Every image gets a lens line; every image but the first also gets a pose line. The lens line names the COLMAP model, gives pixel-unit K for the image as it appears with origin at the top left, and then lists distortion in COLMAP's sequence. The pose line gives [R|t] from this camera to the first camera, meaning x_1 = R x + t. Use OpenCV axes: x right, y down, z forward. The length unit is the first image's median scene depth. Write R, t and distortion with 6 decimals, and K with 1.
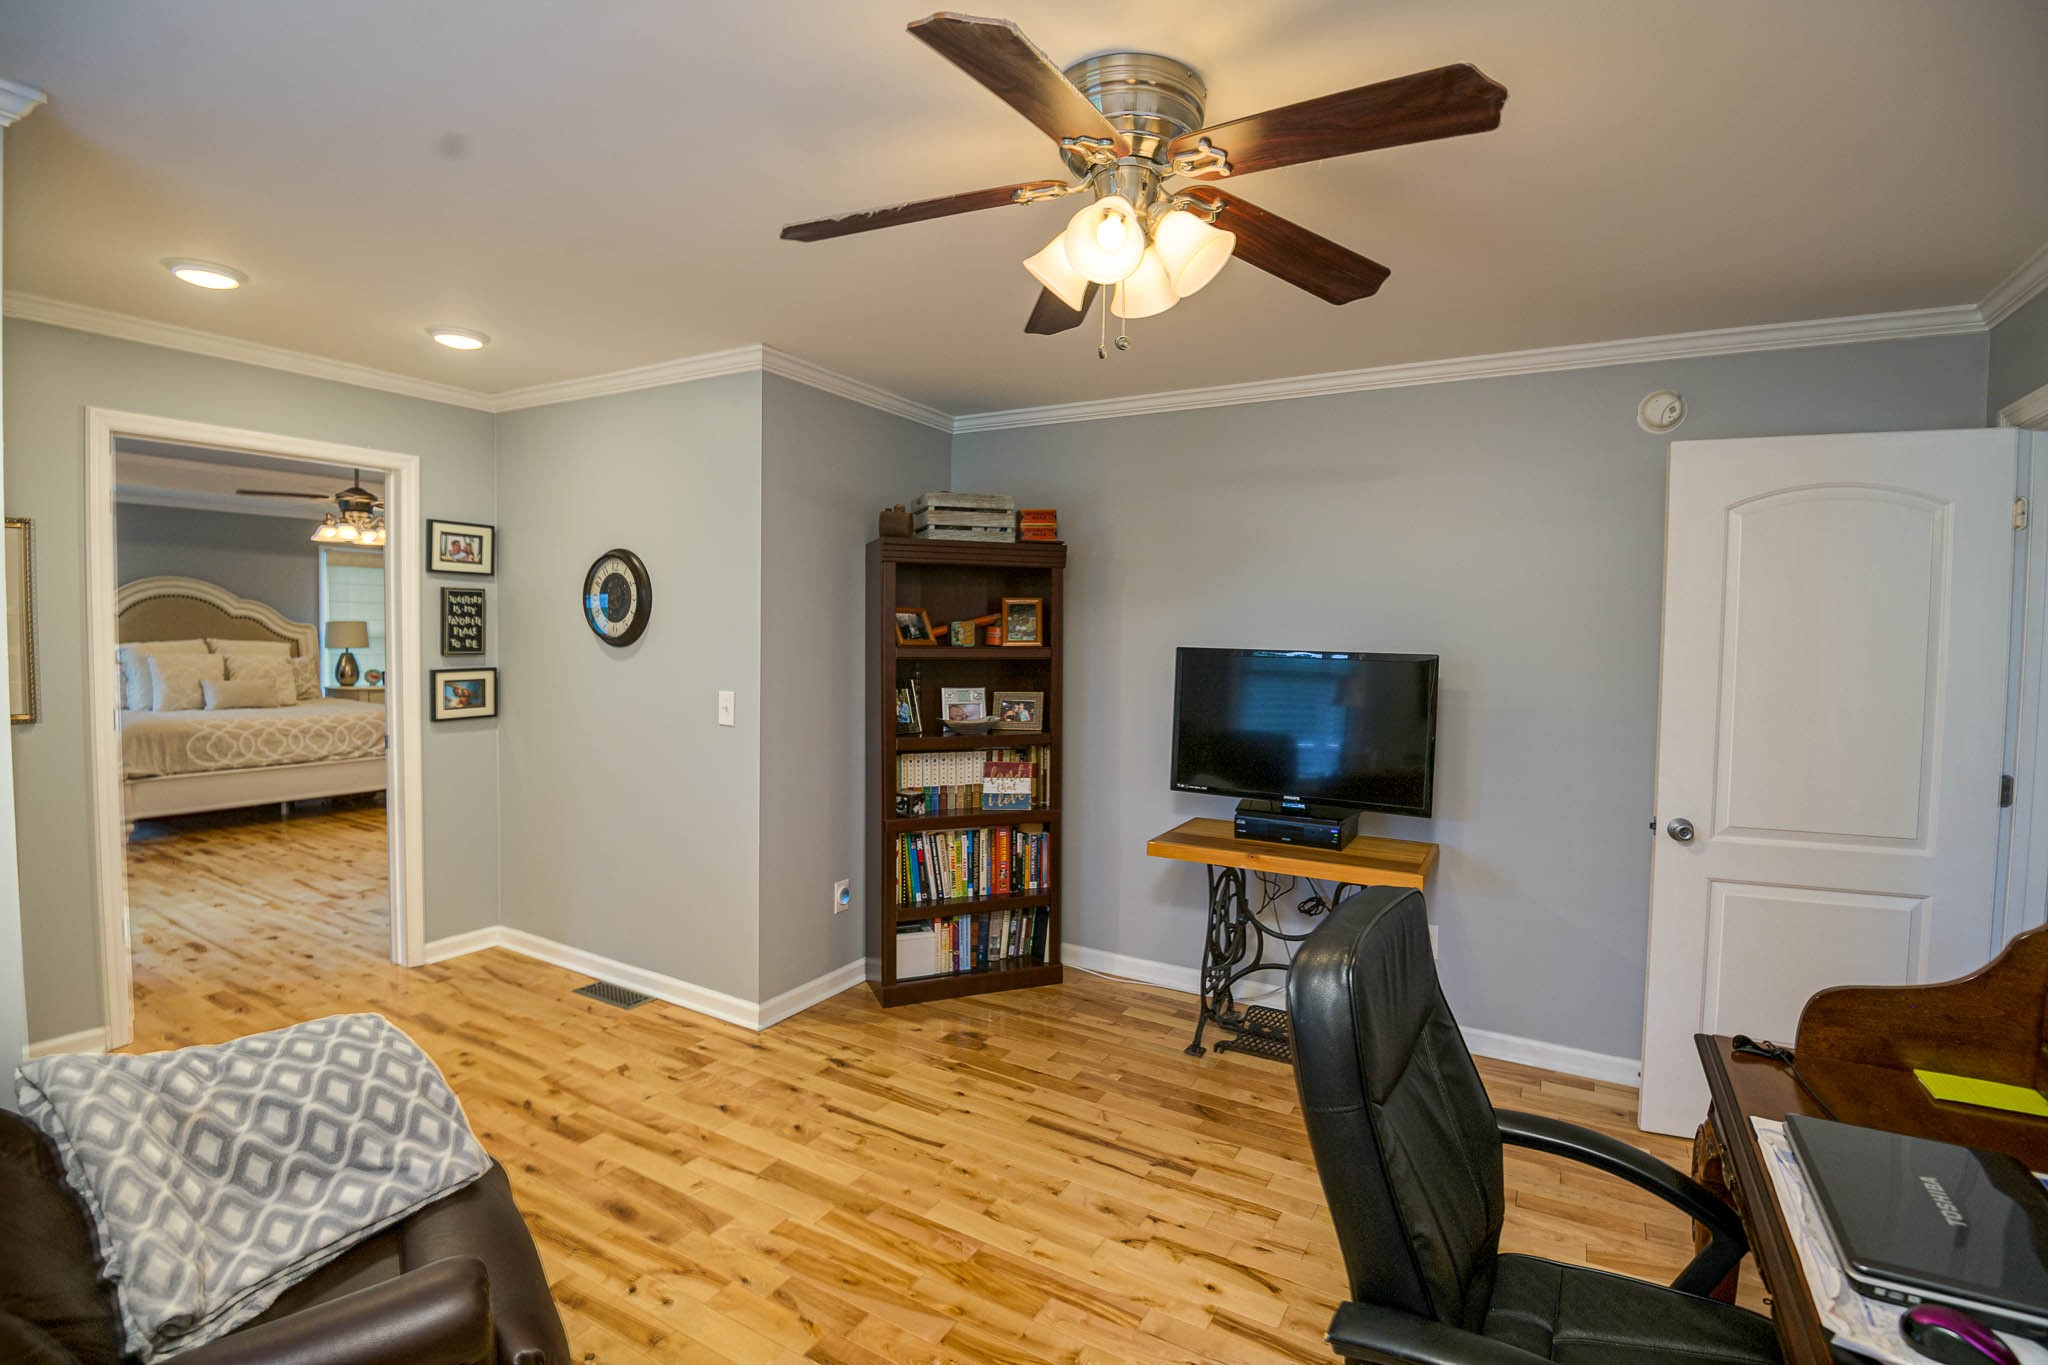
lens RADIAL K [[942.8, 0, 1032.4], [0, 942.8, 673.0], [0, 0, 1]] dist [-0.018238, -0.000368]
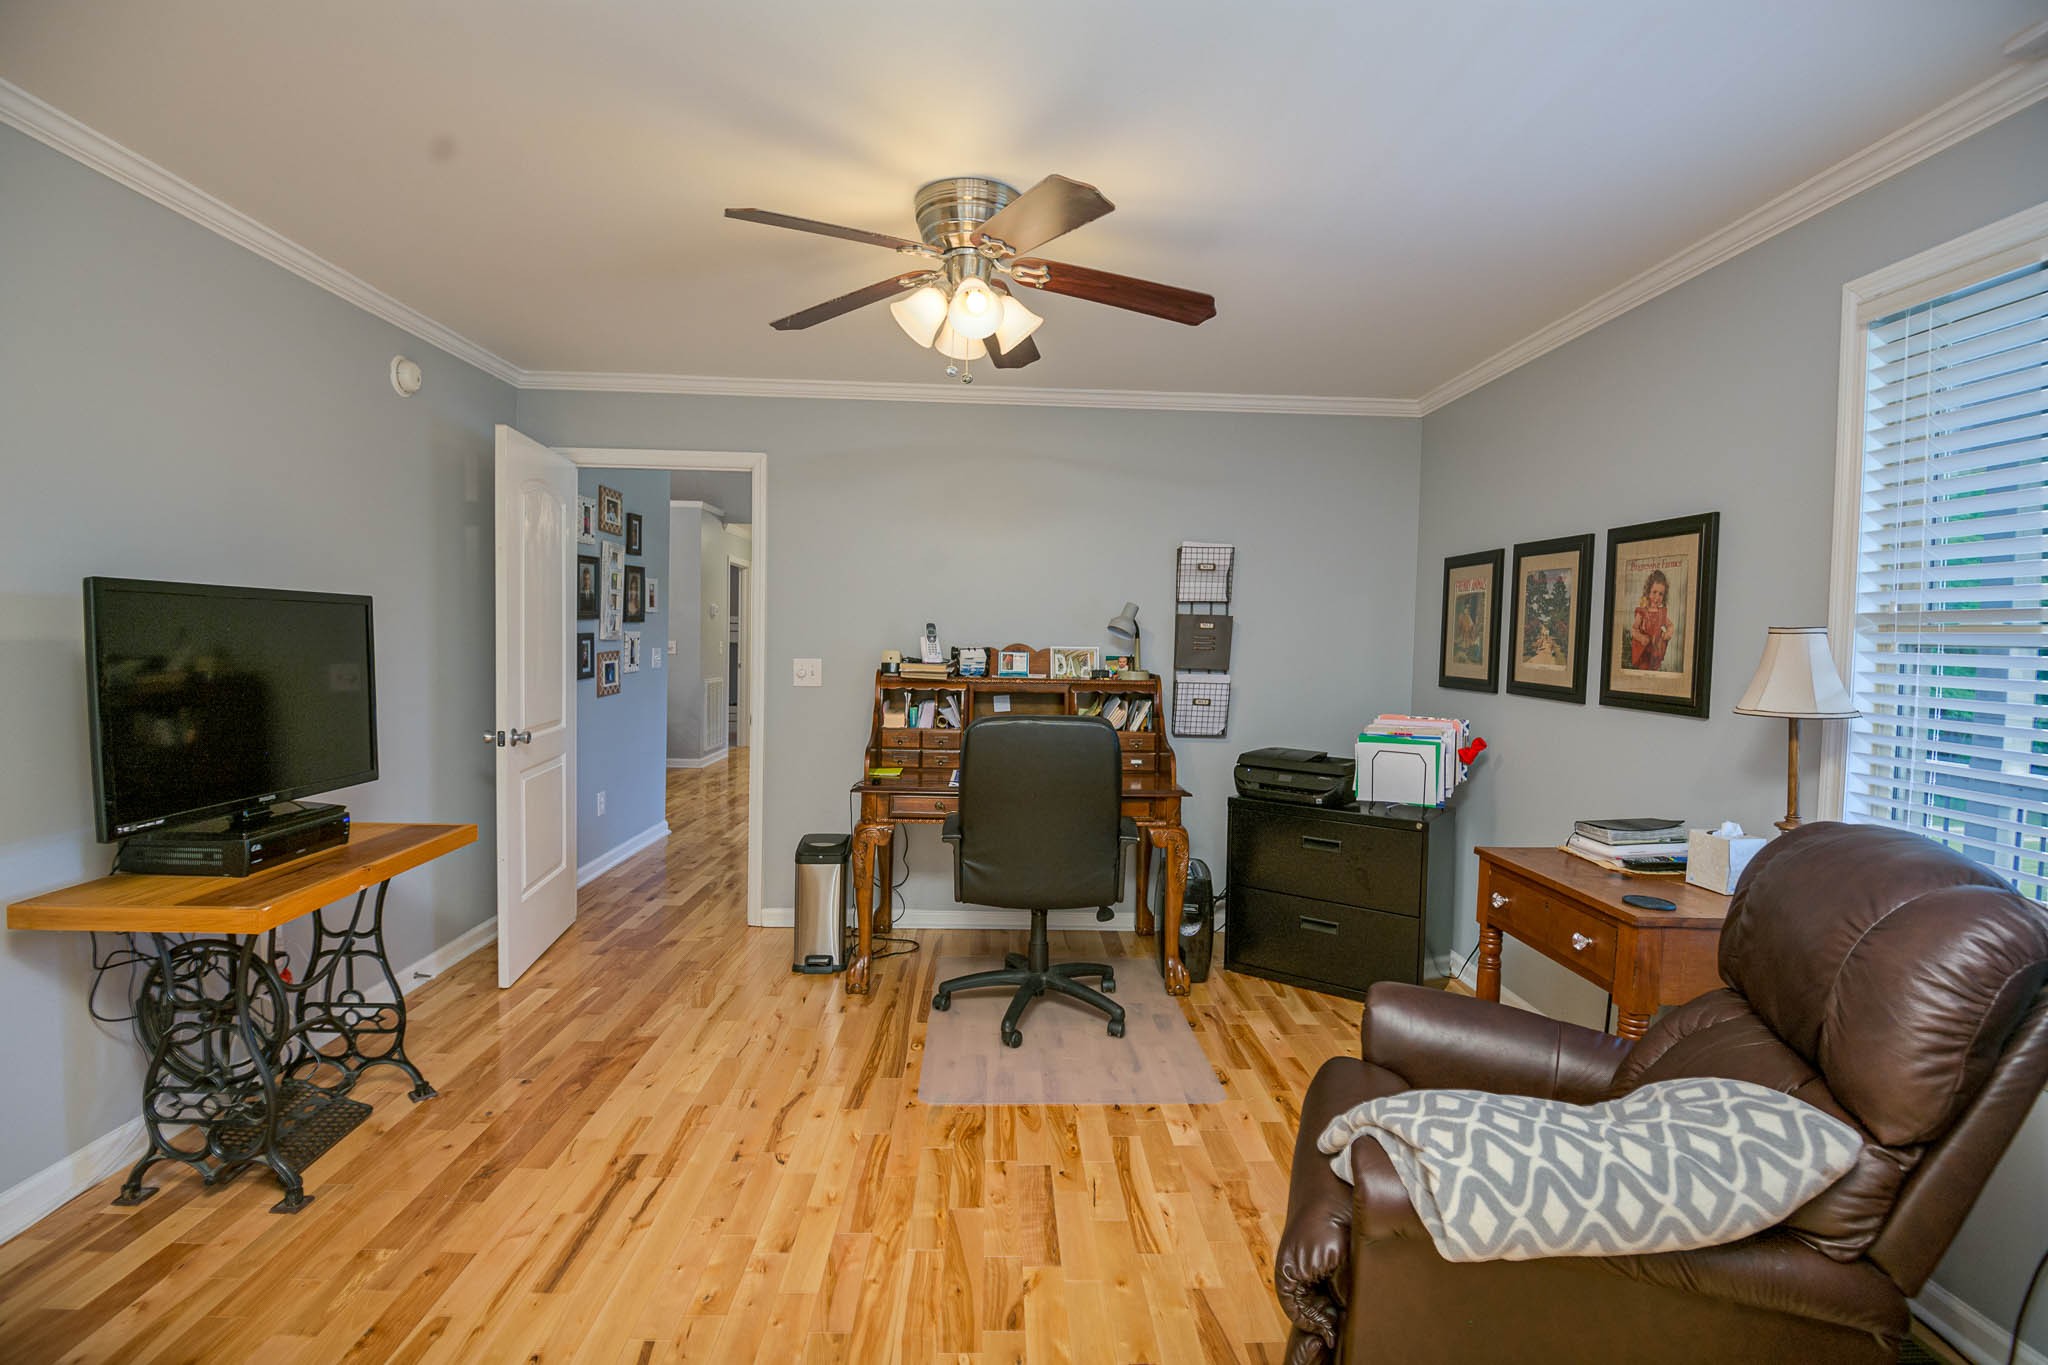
lens RADIAL K [[942.8, 0, 1032.4], [0, 942.8, 673.0], [0, 0, 1]] dist [-0.018238, -0.000368]
pose [[-0.532509, -0.040116, 0.845473, -0.877408], [0.035114, 0.996969, 0.069420, 0.014176], [-0.845696, 0.066655, -0.529486, 1.258281]]
